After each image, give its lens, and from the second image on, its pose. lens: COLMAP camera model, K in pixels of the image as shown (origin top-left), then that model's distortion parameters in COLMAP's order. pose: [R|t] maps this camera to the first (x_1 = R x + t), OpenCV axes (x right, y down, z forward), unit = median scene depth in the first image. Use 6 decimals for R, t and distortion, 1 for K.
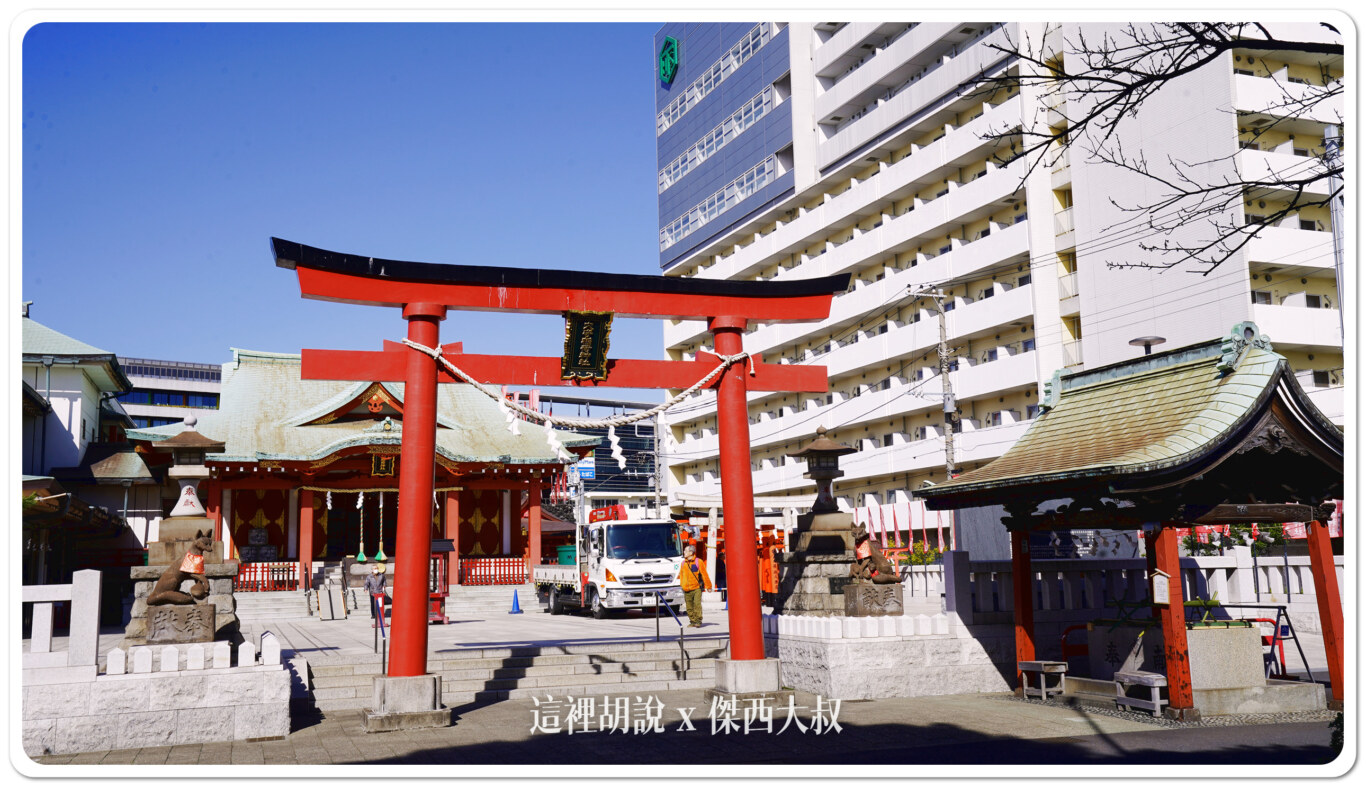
lens RADIAL K [[1227.2, 0, 683.0], [0, 1227.2, 393.5], [0, 0, 1]] dist [0.006379, 0.104319]
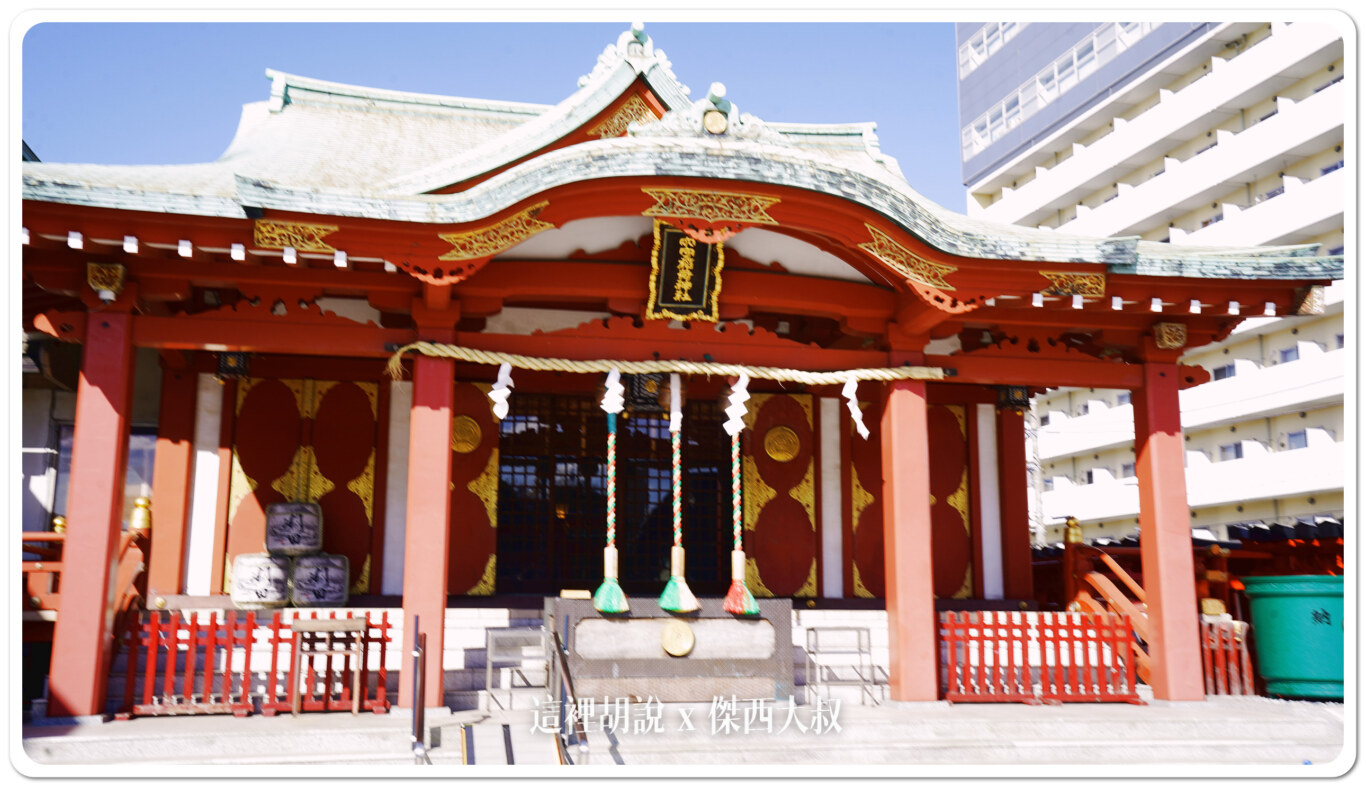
lens RADIAL K [[1227.2, 0, 683.0], [0, 1227.2, 393.5], [0, 0, 1]] dist [0.006379, 0.104319]
pose [[0.992137, 0.001286, -0.125153, -0.208189], [-0.005636, 0.999392, -0.034407, 0.094689], [0.125032, 0.034841, 0.991541, 0.711122]]
